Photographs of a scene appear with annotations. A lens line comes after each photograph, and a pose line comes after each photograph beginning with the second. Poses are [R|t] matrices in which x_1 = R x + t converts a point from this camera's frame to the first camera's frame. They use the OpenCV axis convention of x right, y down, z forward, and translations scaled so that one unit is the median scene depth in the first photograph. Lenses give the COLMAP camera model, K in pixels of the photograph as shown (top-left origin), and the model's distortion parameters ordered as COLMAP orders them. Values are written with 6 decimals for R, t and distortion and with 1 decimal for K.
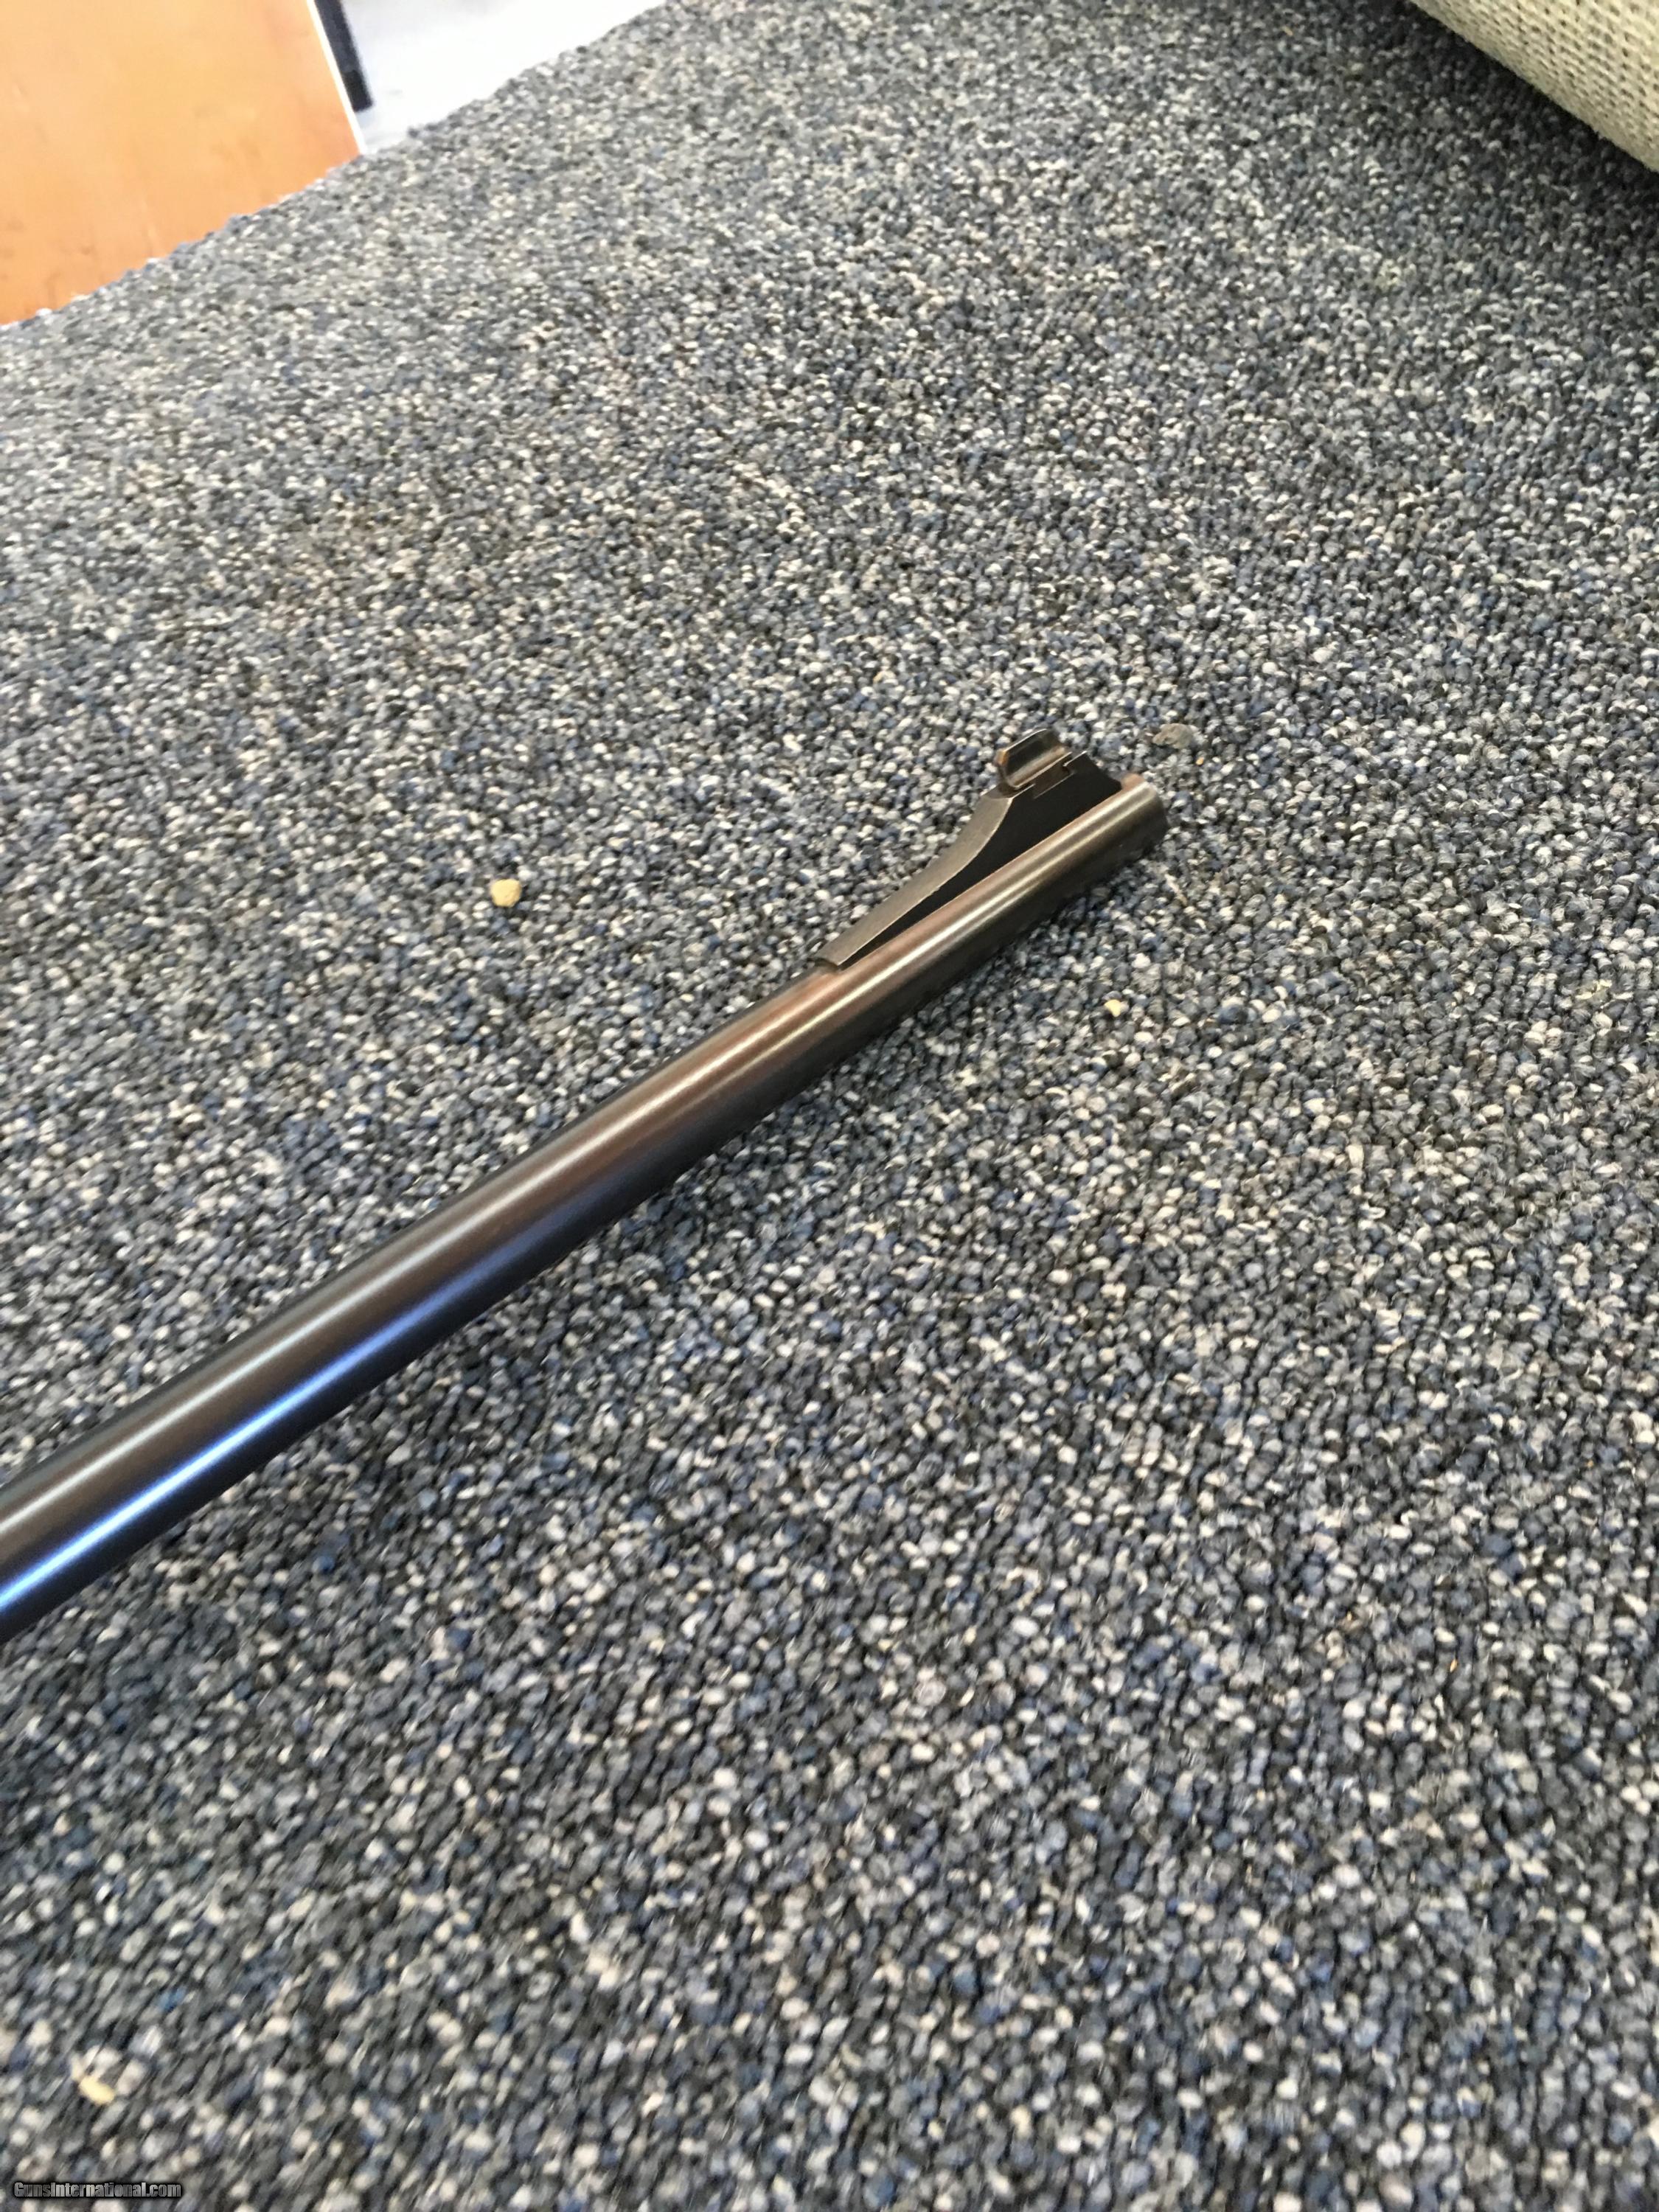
lens RADIAL K [[1917.3, 0, 860.4], [0, 1917.3, 1054.1], [0, 0, 1]] dist [0.068612, -0.111223]
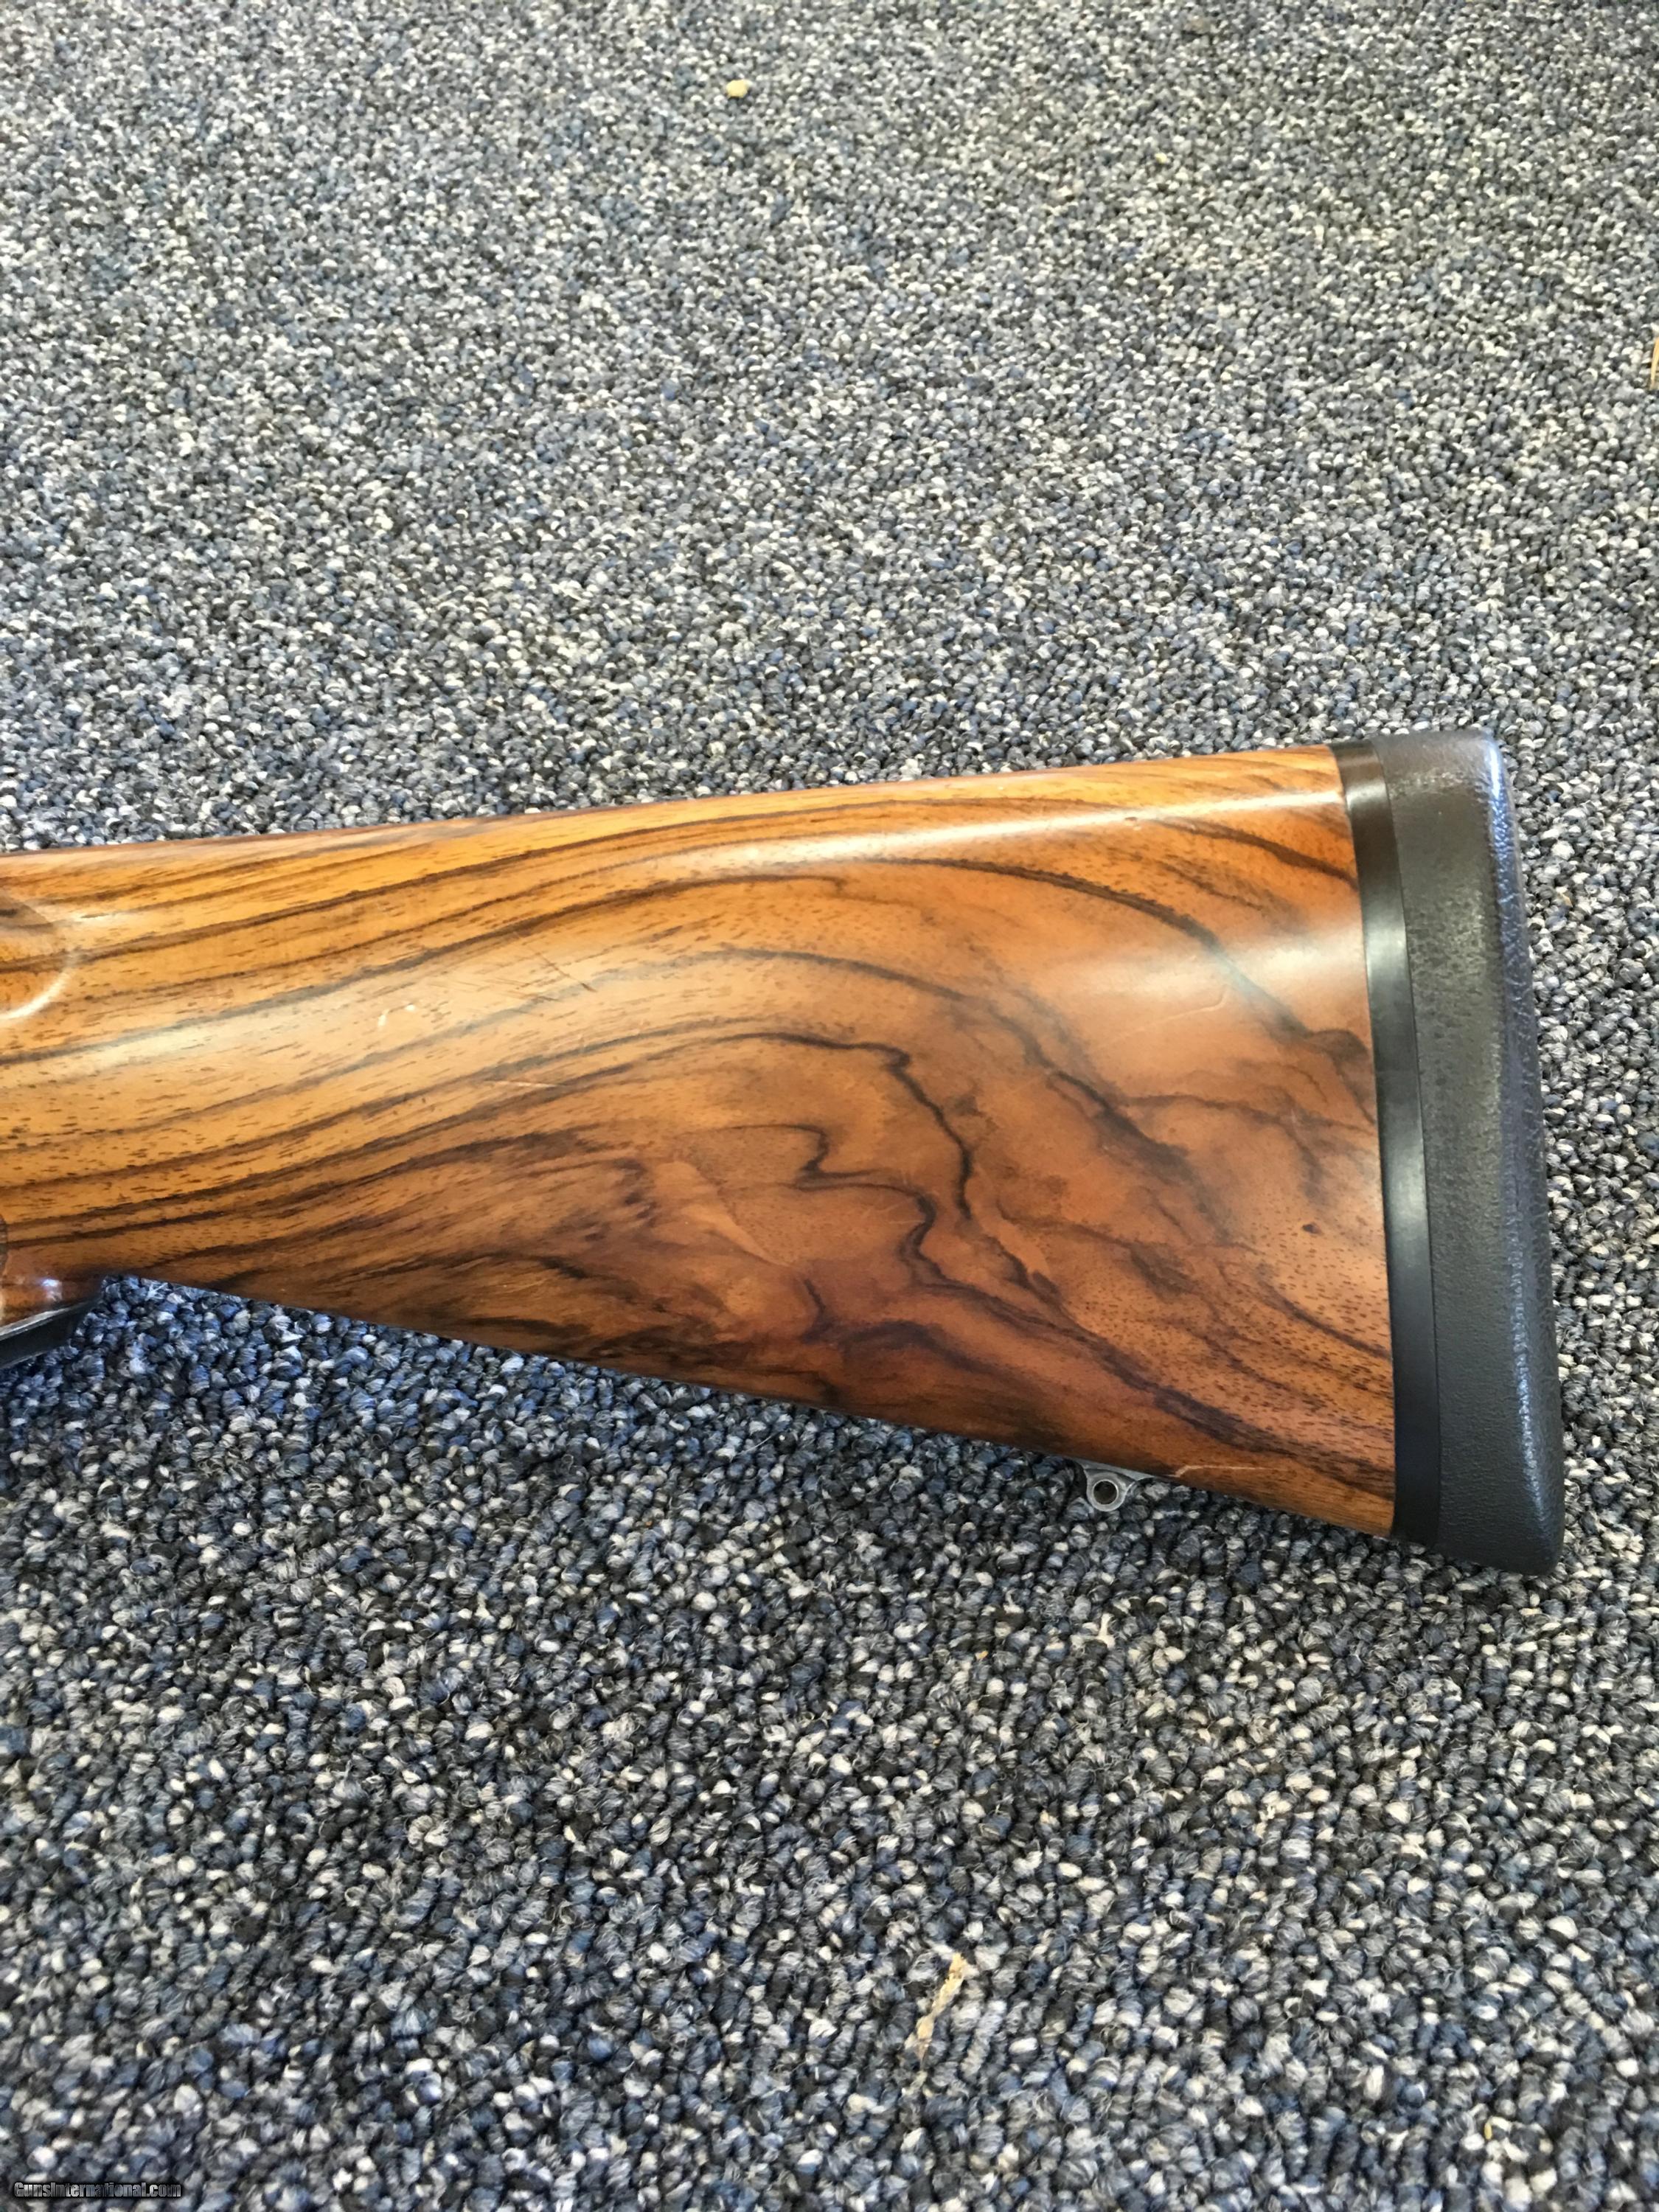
lens RADIAL K [[1917.3, 0, 925.4], [0, 1917.3, 1068.7], [0, 0, 1]] dist [0.068612, -0.111223]
pose [[0.994888, 0.030146, 0.096376, -0.201516], [-0.032451, 0.999221, 0.022436, 0.754508], [-0.095625, -0.025449, 0.995092, -0.577945]]
